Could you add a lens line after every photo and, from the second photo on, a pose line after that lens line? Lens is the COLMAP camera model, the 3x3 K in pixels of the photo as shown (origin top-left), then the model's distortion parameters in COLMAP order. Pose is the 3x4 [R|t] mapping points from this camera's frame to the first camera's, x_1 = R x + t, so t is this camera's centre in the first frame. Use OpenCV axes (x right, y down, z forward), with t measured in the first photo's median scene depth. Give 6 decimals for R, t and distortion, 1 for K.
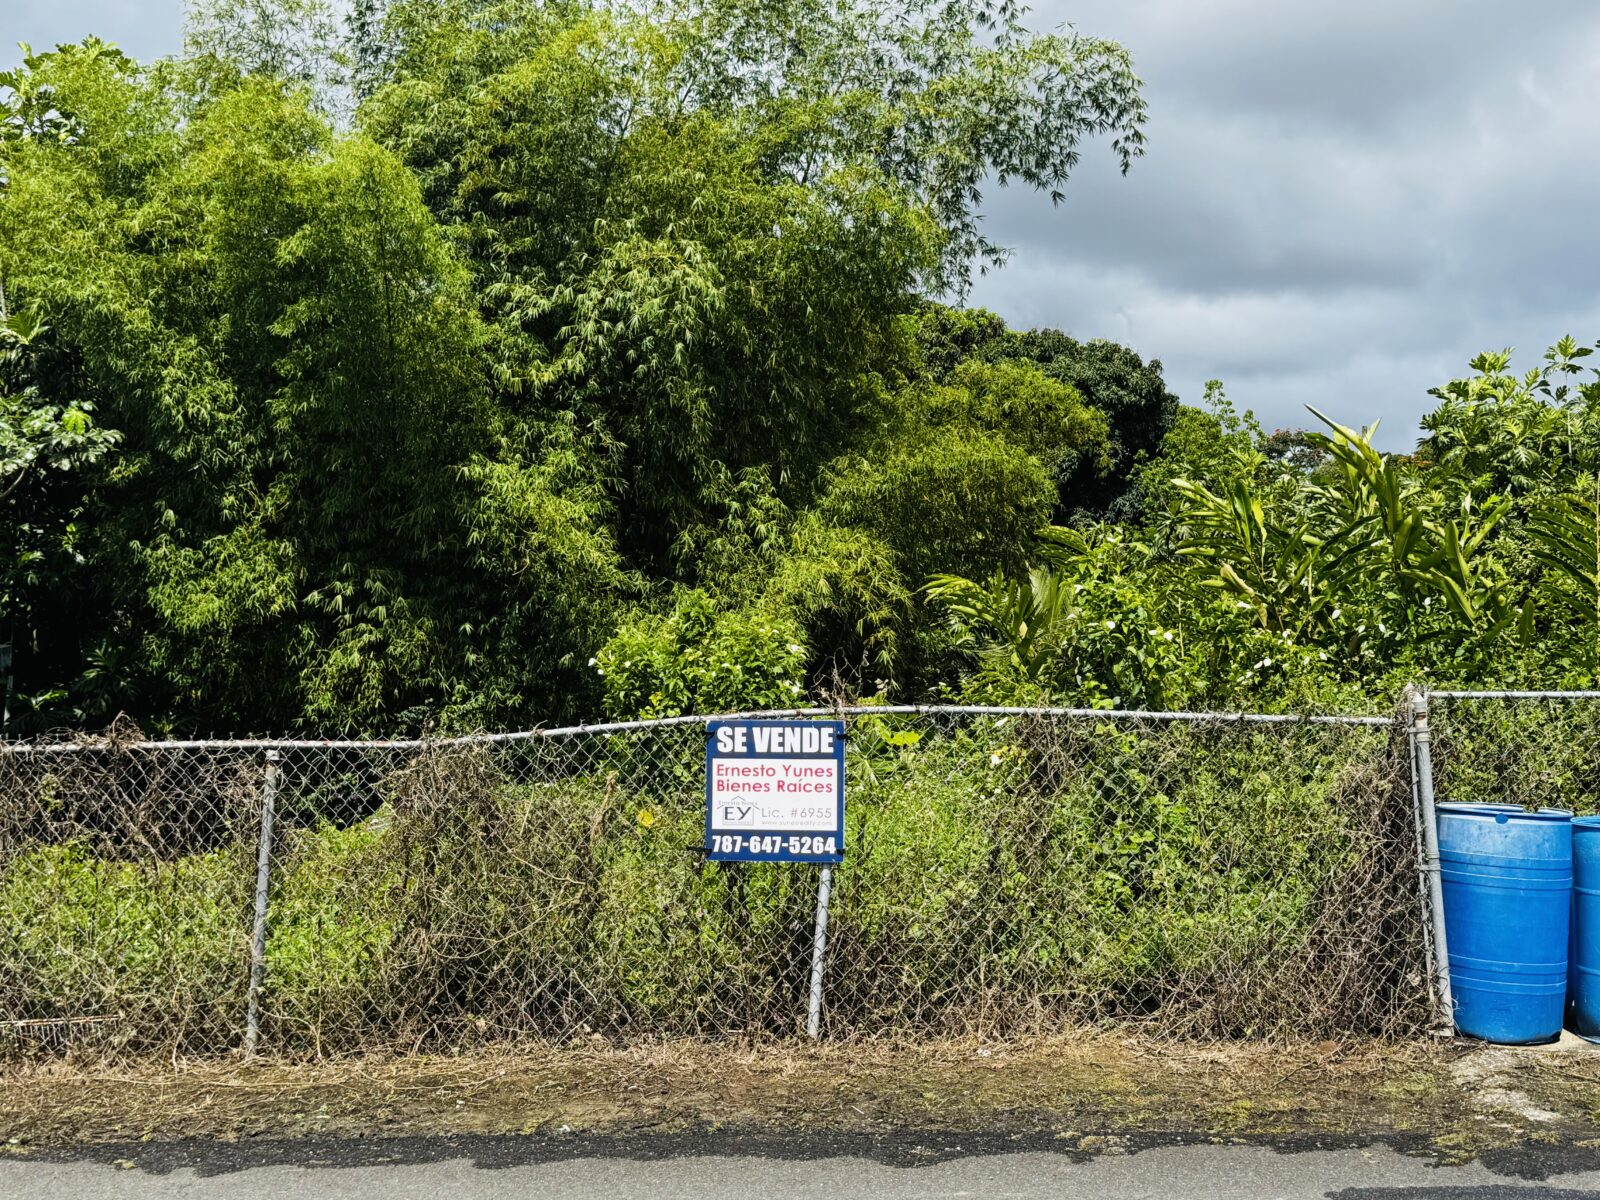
lens RADIAL K [[2049.9, 0, 800.0], [0, 2049.9, 600.0], [0, 0, 1]] dist [0.194161, -0.413781]
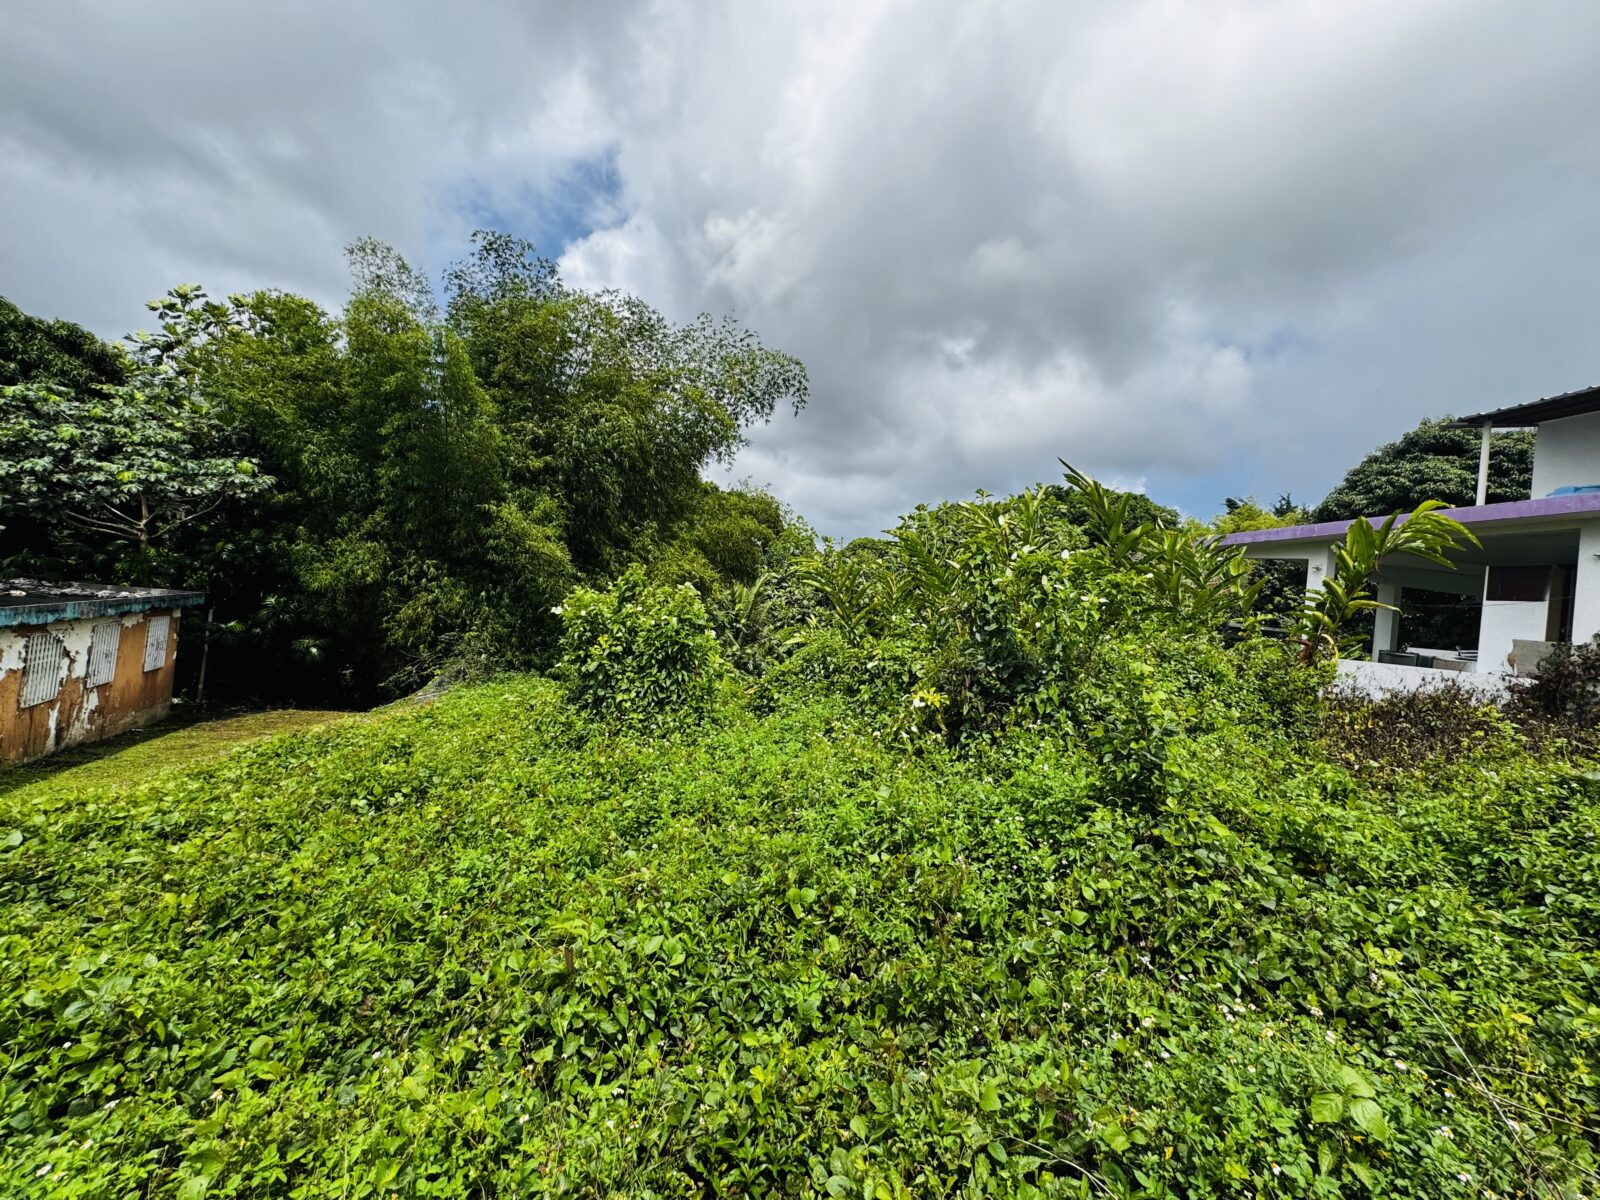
lens RADIAL K [[646.9, 0, 797.2], [0, 646.9, 576.9], [0, 0, 1]] dist [0.010009, 0.000117]
pose [[0.962533, 0.044588, 0.267472, -0.107008], [-0.033225, 0.998349, -0.046861, 0.038118], [-0.269120, 0.036219, 0.962425, 0.847031]]
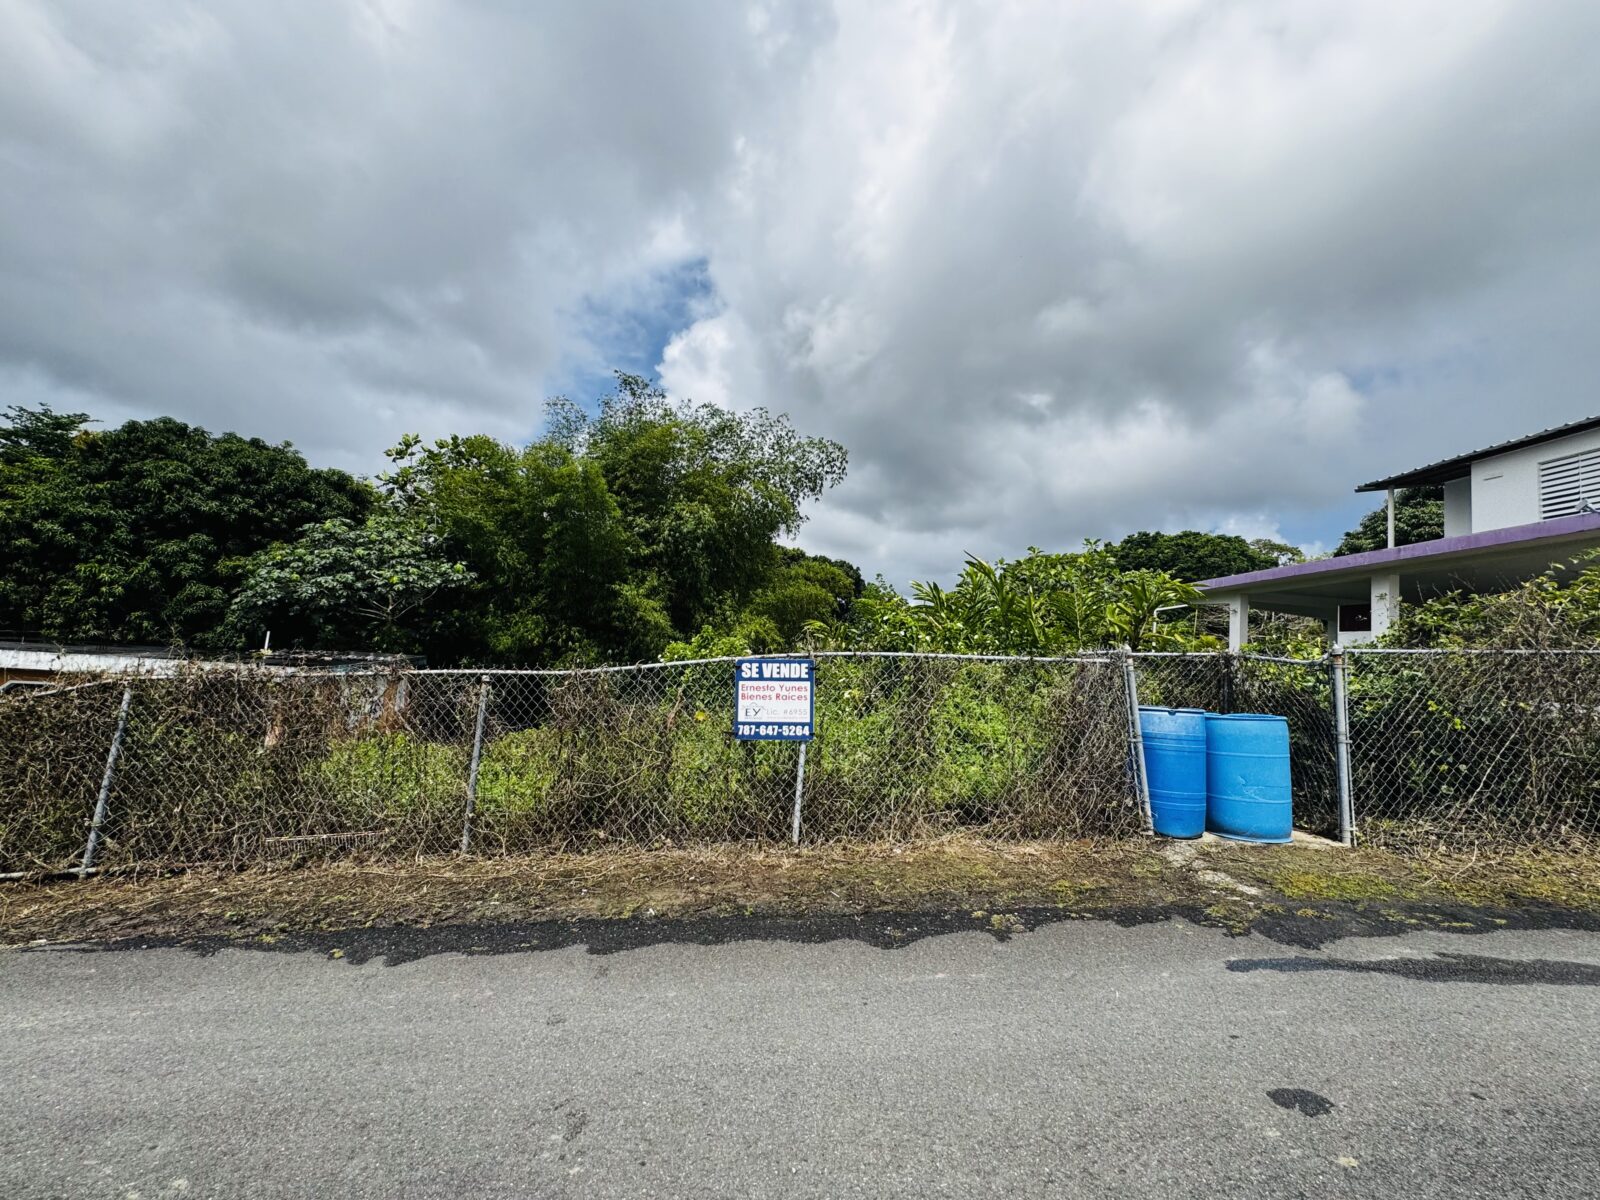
lens RADIAL K [[643.1, 0, 787.9], [0, 643.1, 597.6], [0, 0, 1]] dist [0.000080, 0.000007]
pose [[0.994741, 0.019640, 0.100523, -0.057695], [-0.009597, 0.994998, -0.099430, 0.060358], [-0.101973, 0.097942, 0.989954, 0.441159]]
